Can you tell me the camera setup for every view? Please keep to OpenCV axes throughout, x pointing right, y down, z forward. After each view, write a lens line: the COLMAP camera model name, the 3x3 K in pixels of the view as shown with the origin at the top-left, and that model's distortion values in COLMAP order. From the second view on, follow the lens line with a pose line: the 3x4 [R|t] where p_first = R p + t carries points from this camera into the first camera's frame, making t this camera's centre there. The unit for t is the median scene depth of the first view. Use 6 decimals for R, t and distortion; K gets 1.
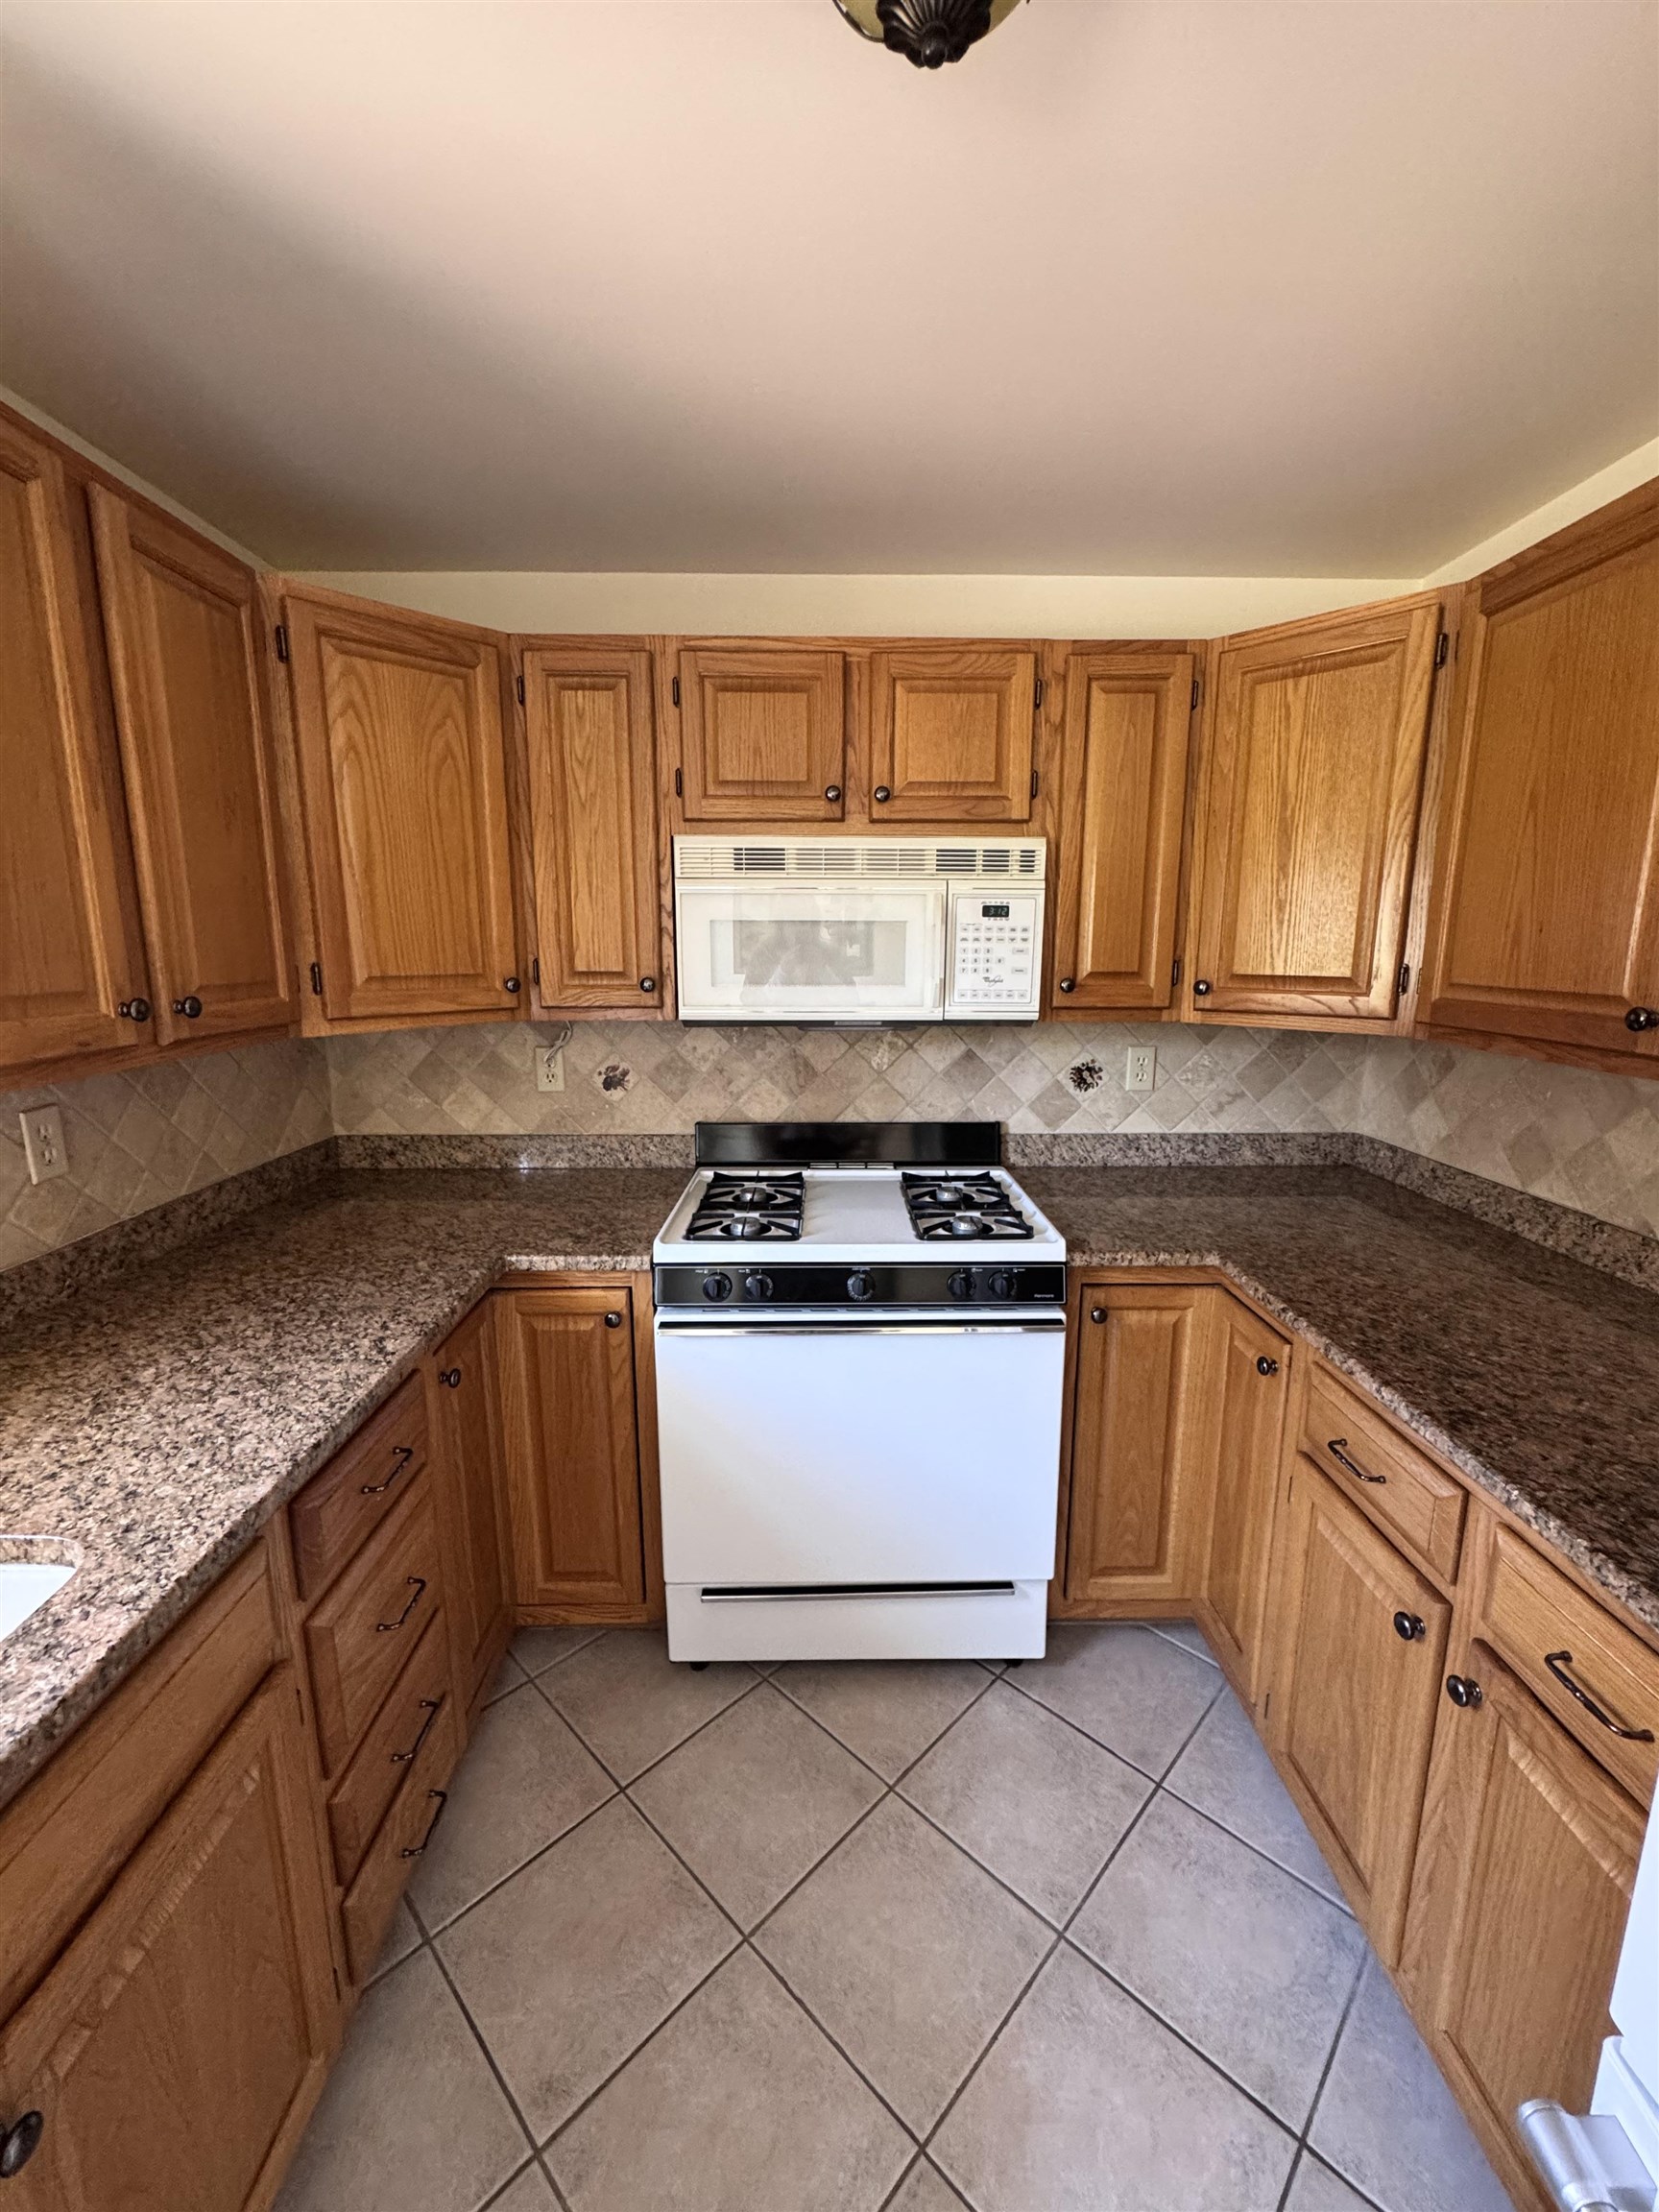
lens RADIAL K [[885.7, 0, 826.9], [0, 885.7, 1105.2], [0, 0, 1]] dist [-0.003673, -0.000008]
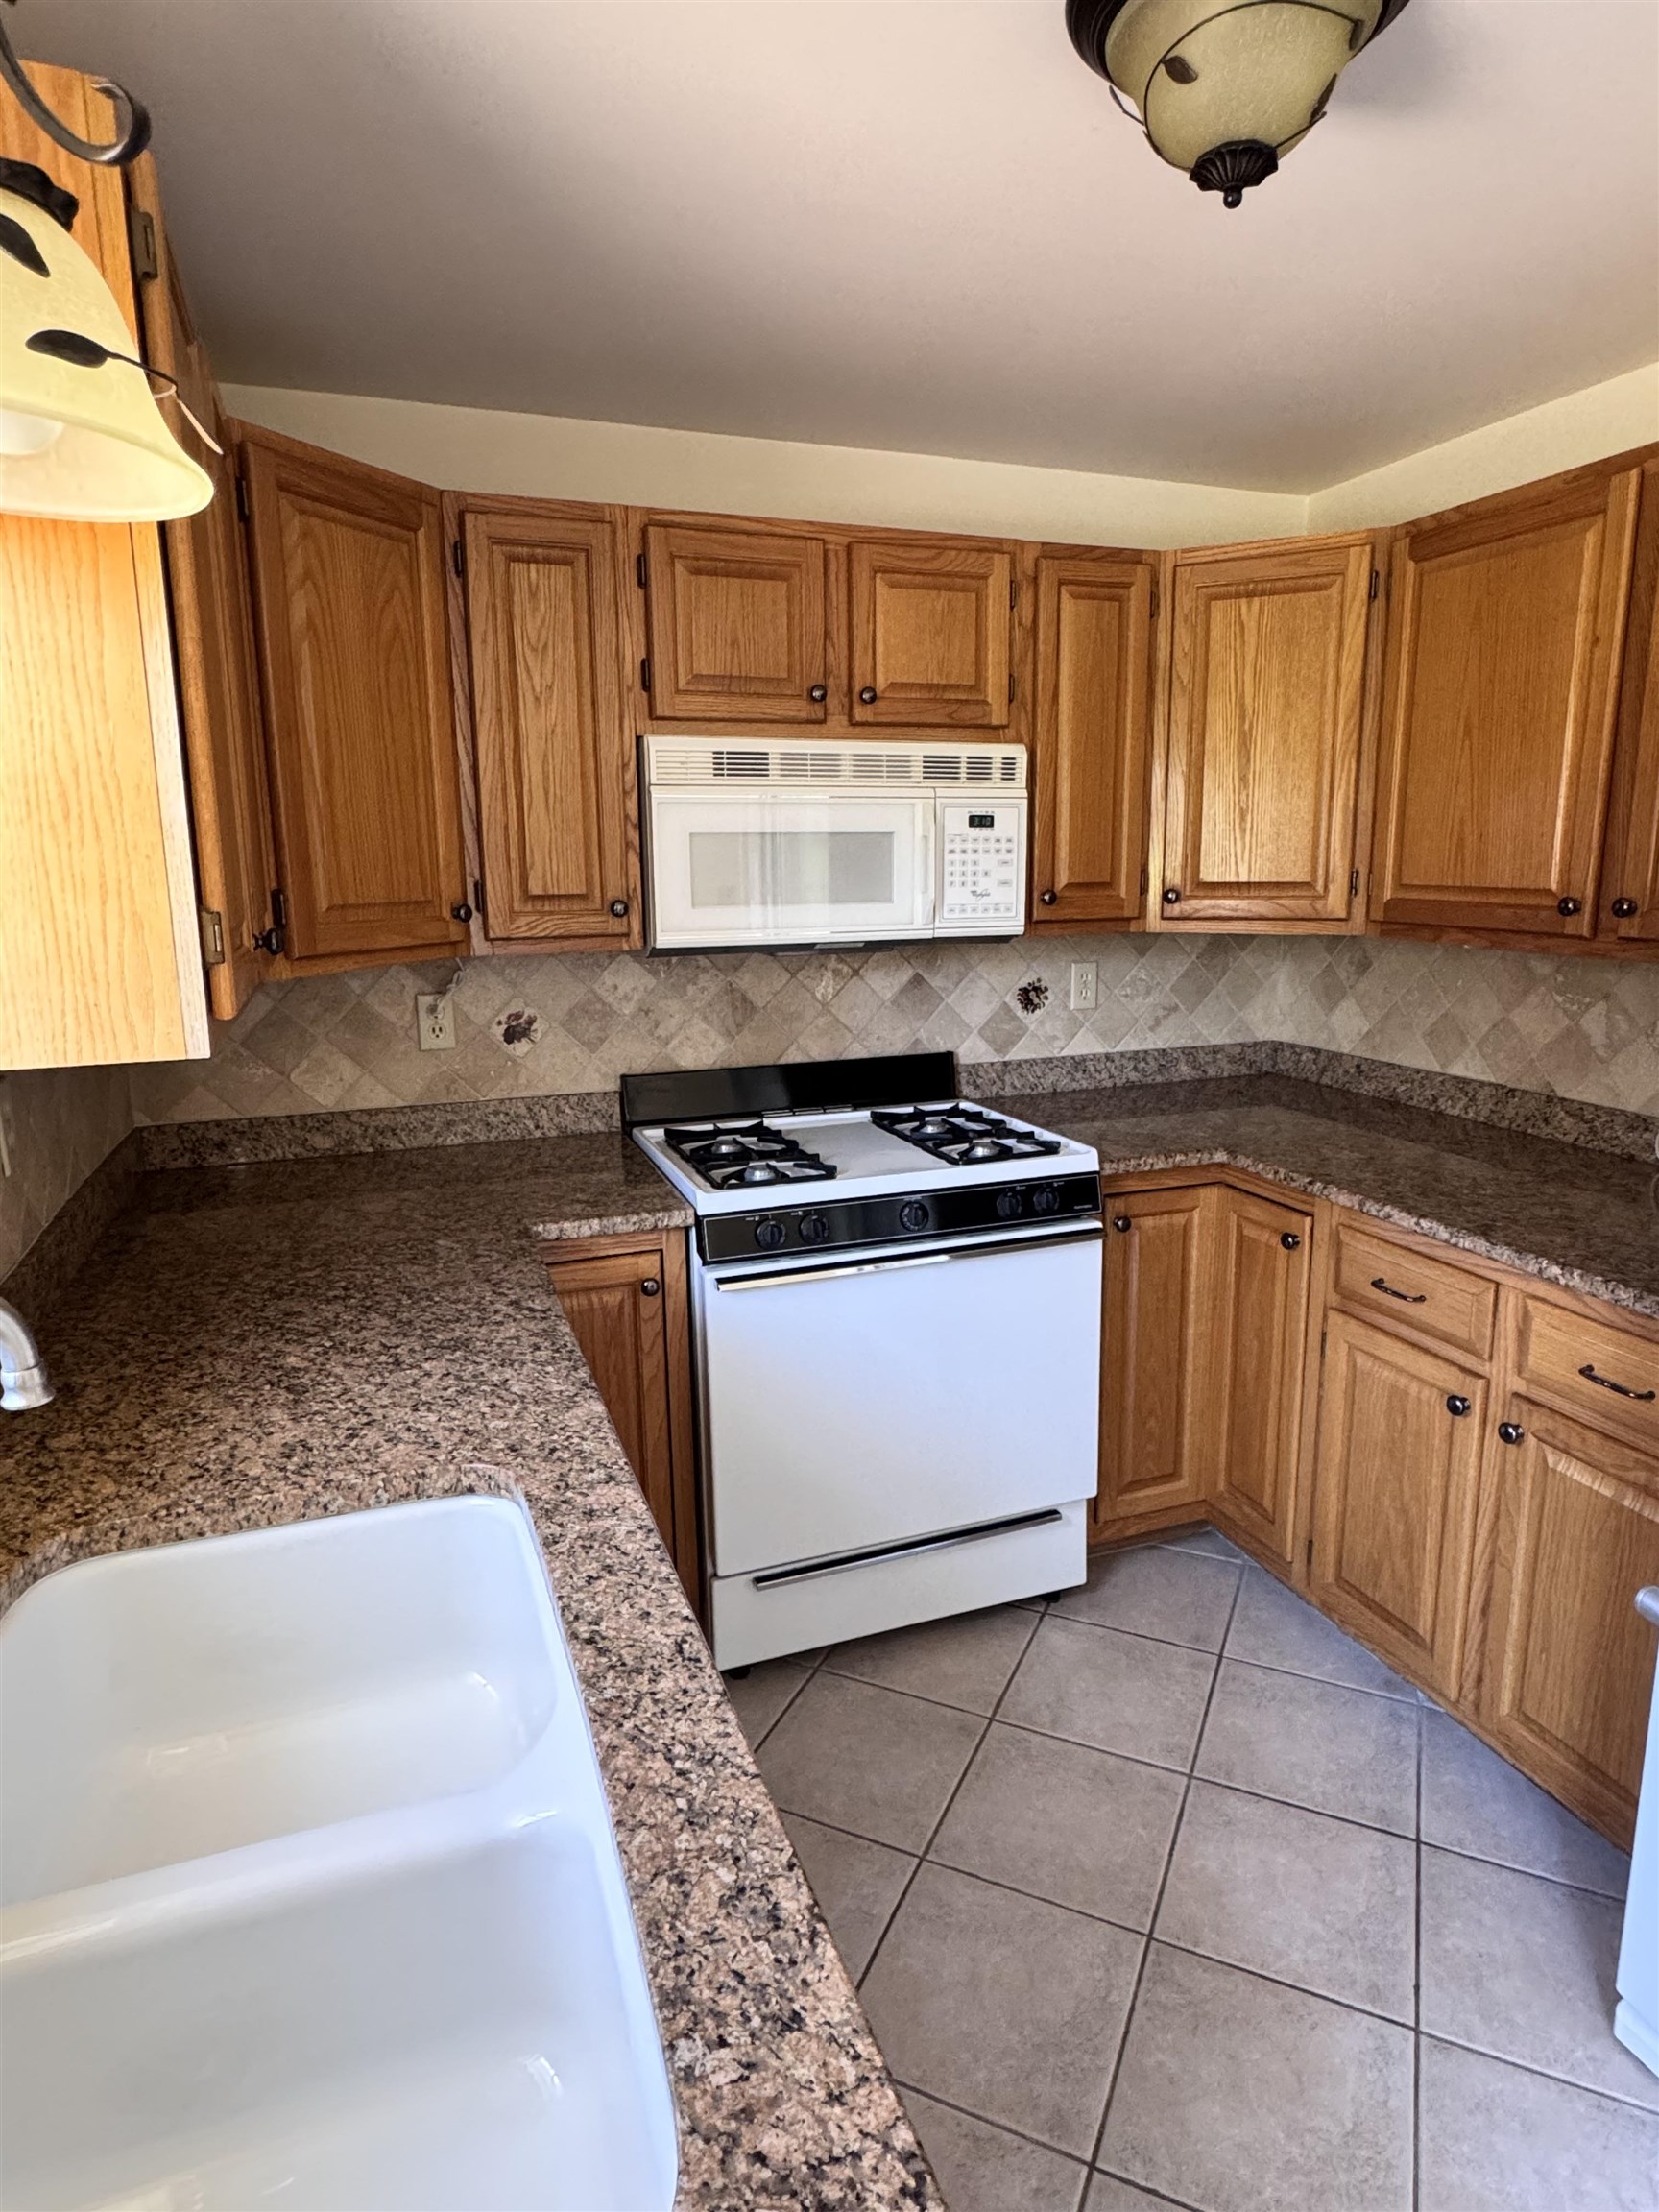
lens RADIAL K [[1250.1, 0, 834.9], [0, 1250.1, 1101.3], [0, 0, 1]] dist [-0.005032, -0.000739]
pose [[0.942575, -0.077344, 0.324917, -0.440431], [0.074035, 0.997001, 0.022554, 0.041369], [-0.325687, 0.002796, 0.945474, -0.229606]]
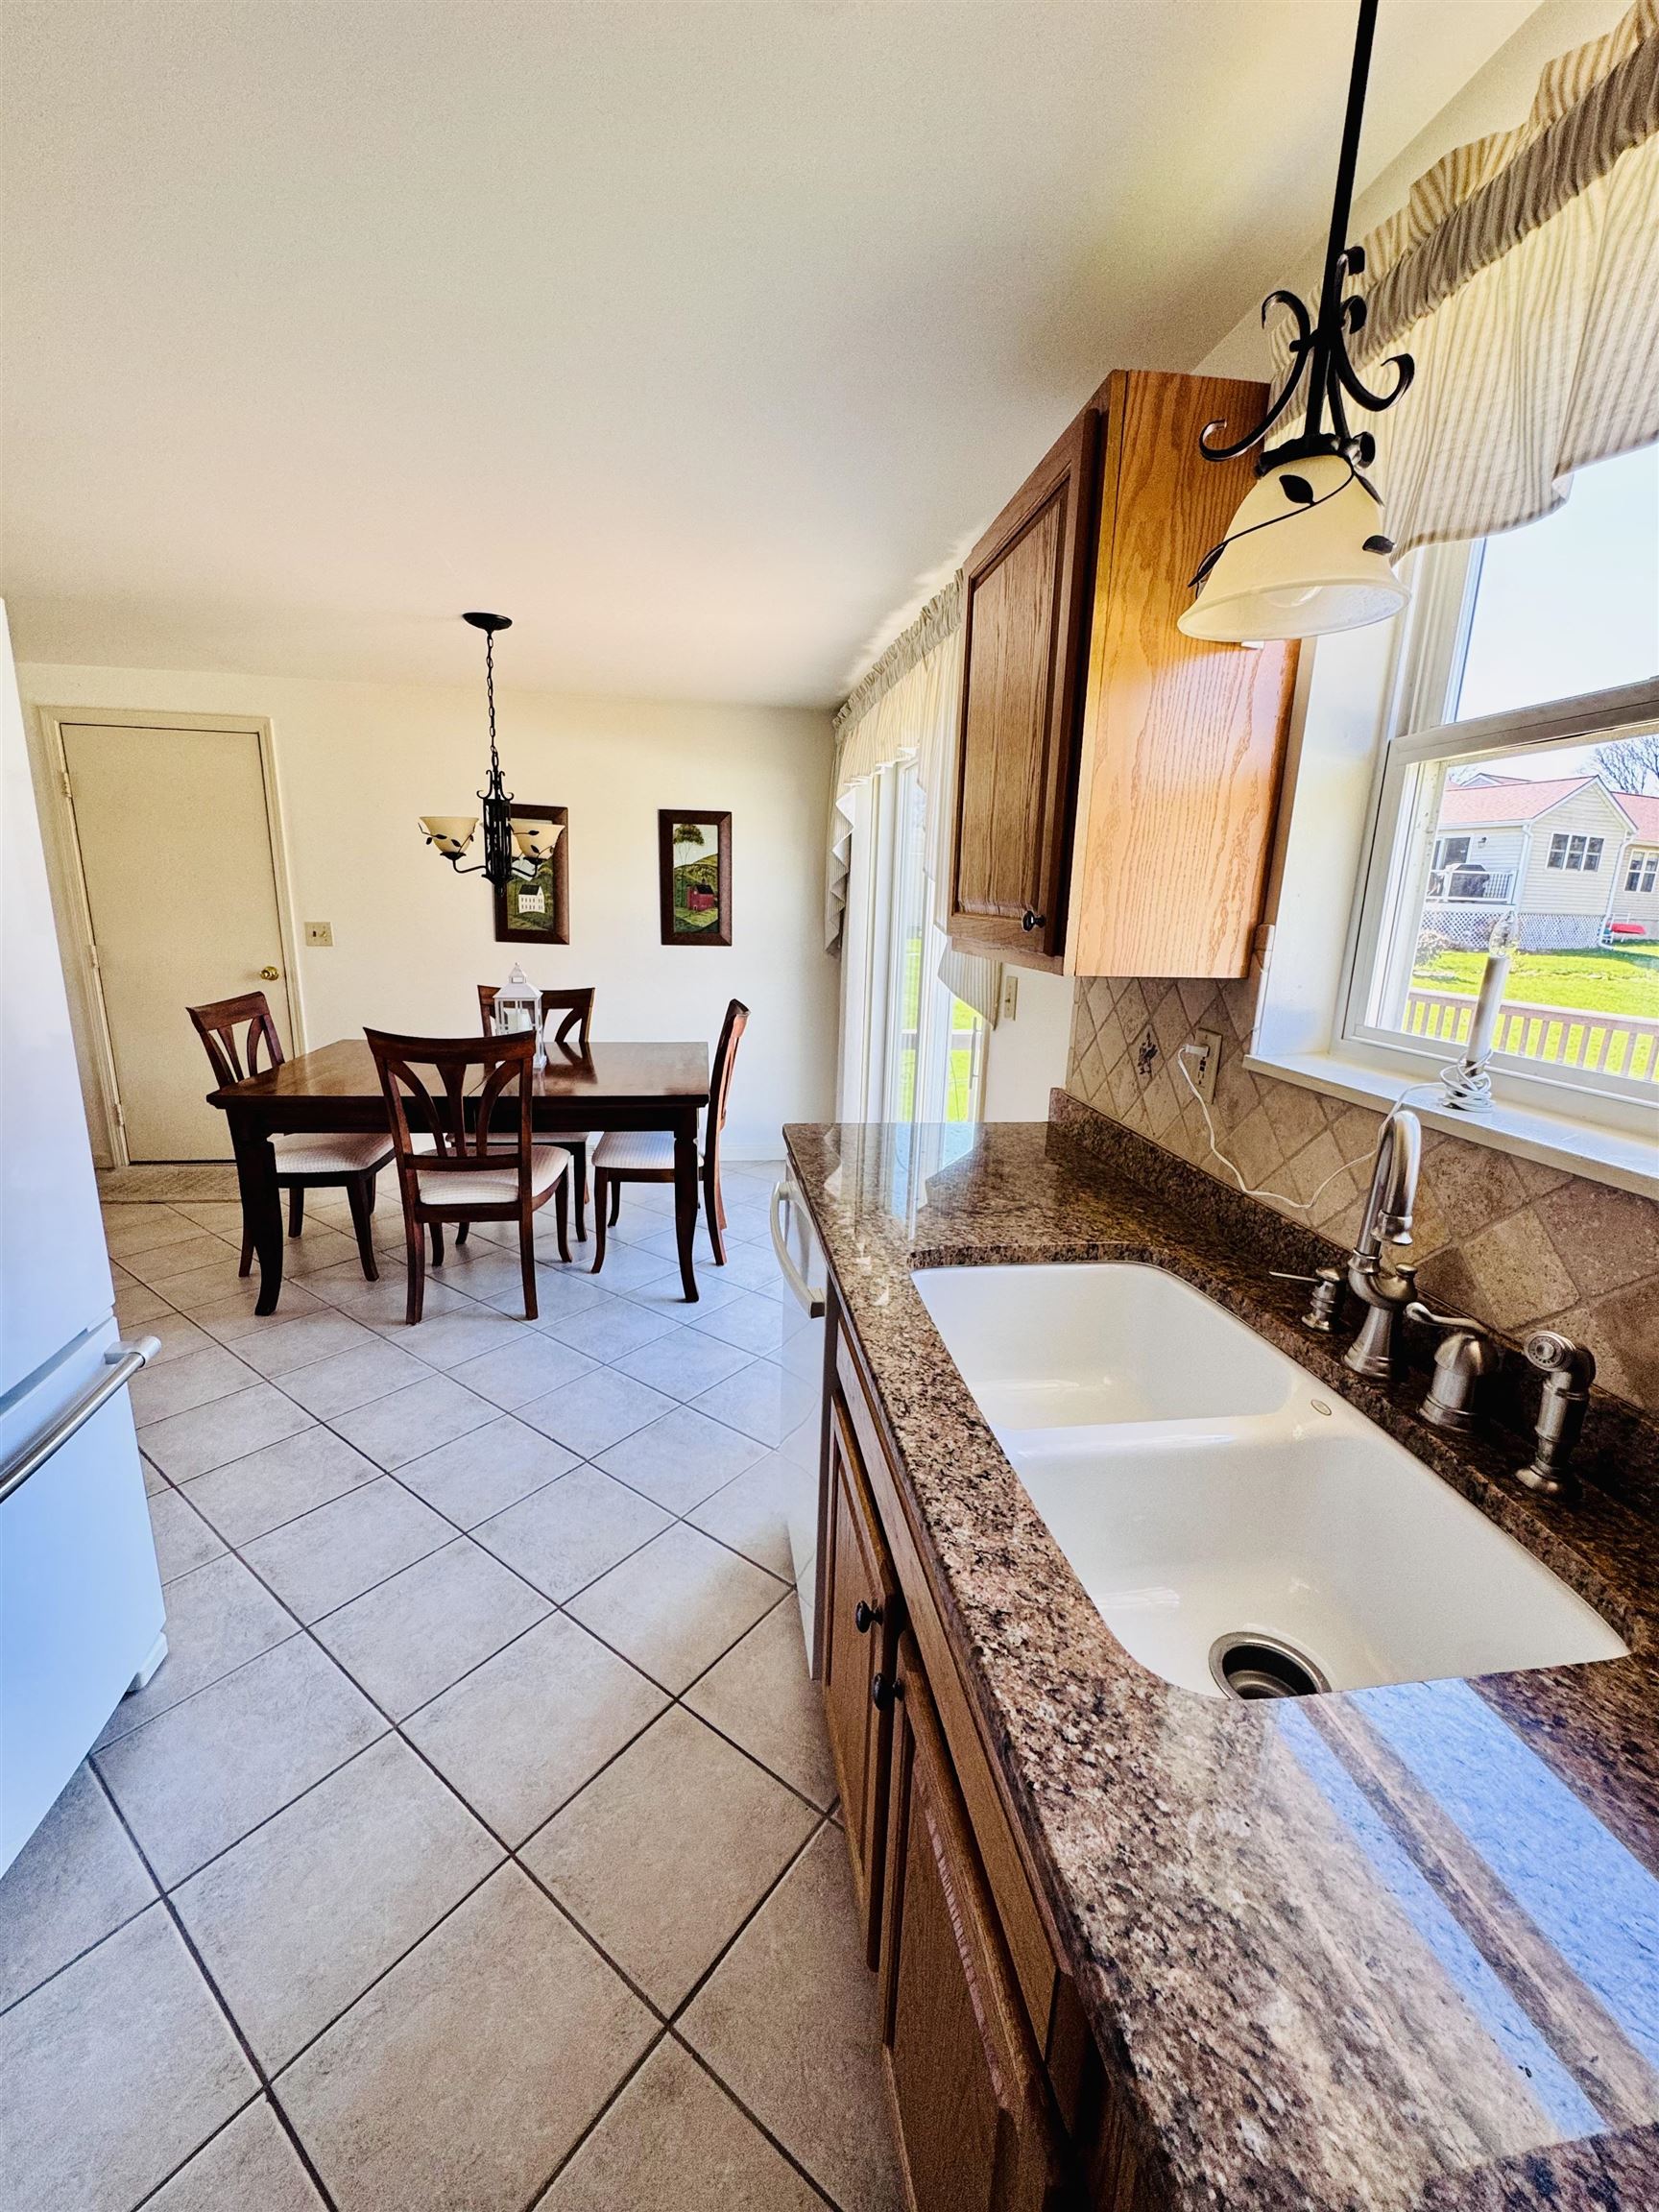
lens RADIAL K [[885.7, 0, 826.6], [0, 885.7, 1104.8], [0, 0, 1]] dist [-0.003673, -0.000008]
pose [[-0.990668, 0.000434, -0.136300, -0.230056], [-0.055102, 0.913360, 0.403406, -0.093079], [0.124666, 0.407152, -0.904813, 0.687738]]
